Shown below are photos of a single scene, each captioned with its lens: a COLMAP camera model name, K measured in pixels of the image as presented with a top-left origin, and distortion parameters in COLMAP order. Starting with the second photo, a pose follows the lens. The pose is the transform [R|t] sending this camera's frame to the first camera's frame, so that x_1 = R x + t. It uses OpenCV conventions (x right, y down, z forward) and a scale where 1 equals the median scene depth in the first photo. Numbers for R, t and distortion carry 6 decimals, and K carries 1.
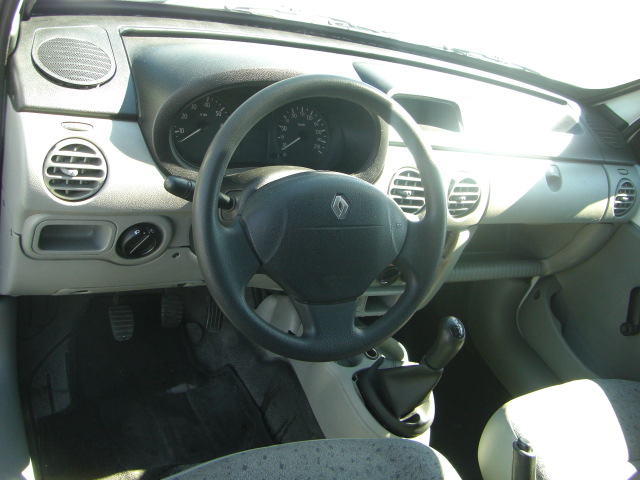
lens RADIAL K [[719.9, 0, 317.8], [0, 719.9, 216.7], [0, 0, 1]] dist [-0.211798, 0.220353]
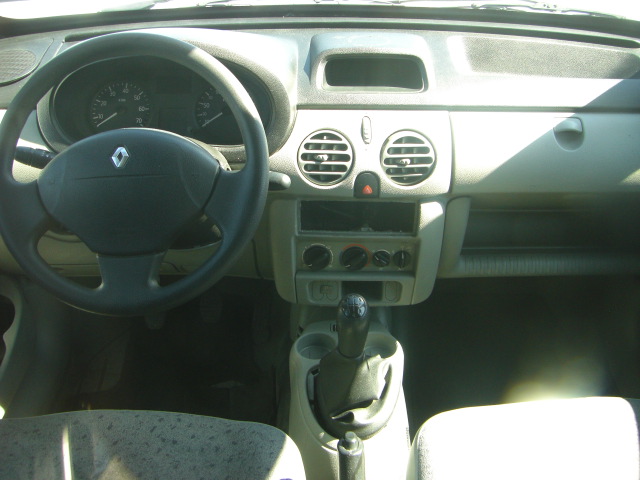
lens RADIAL K [[719.9, 0, 317.8], [0, 719.9, 216.7], [0, 0, 1]] dist [-0.211798, 0.220353]
pose [[0.850839, -0.057233, -0.522300, 0.590814], [0.012643, 0.995992, -0.088544, 0.121475], [0.525274, 0.068734, 0.848153, 0.239159]]
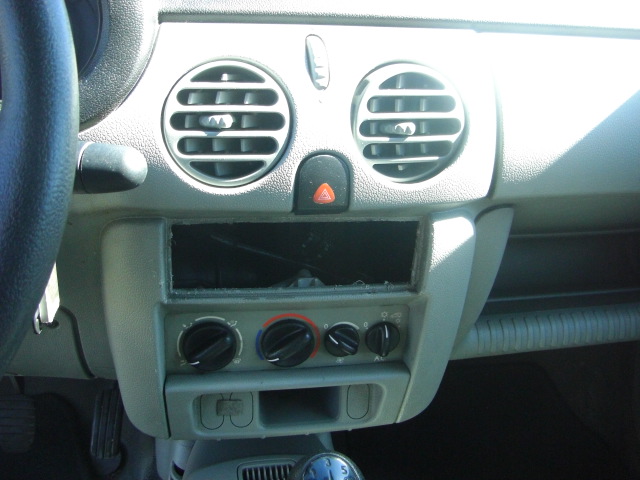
lens RADIAL K [[719.9, 0, 317.8], [0, 719.9, 216.7], [0, 0, 1]] dist [-0.211798, 0.220353]
pose [[0.933293, -0.116496, -0.339694, 0.301879], [0.072185, 0.987471, -0.140323, 0.076737], [0.351785, 0.106441, 0.930009, 0.668778]]
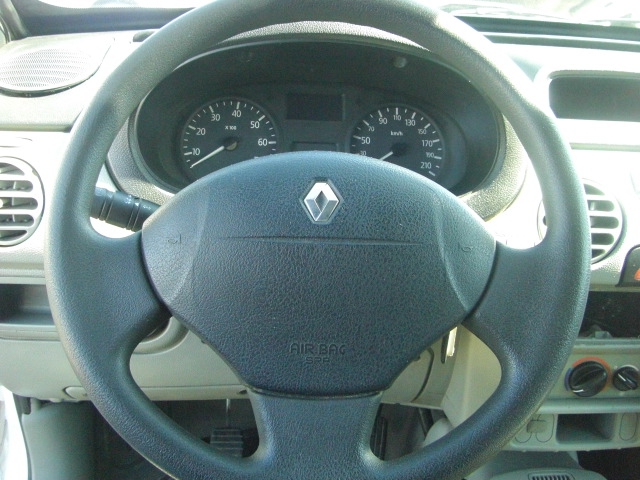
lens RADIAL K [[719.9, 0, 317.8], [0, 719.9, 216.7], [0, 0, 1]] dist [-0.211798, 0.220353]
pose [[0.883503, -0.108385, -0.455714, 0.198536], [0.009894, 0.976964, -0.213175, 0.079953], [0.468321, 0.183832, 0.864223, 0.426556]]
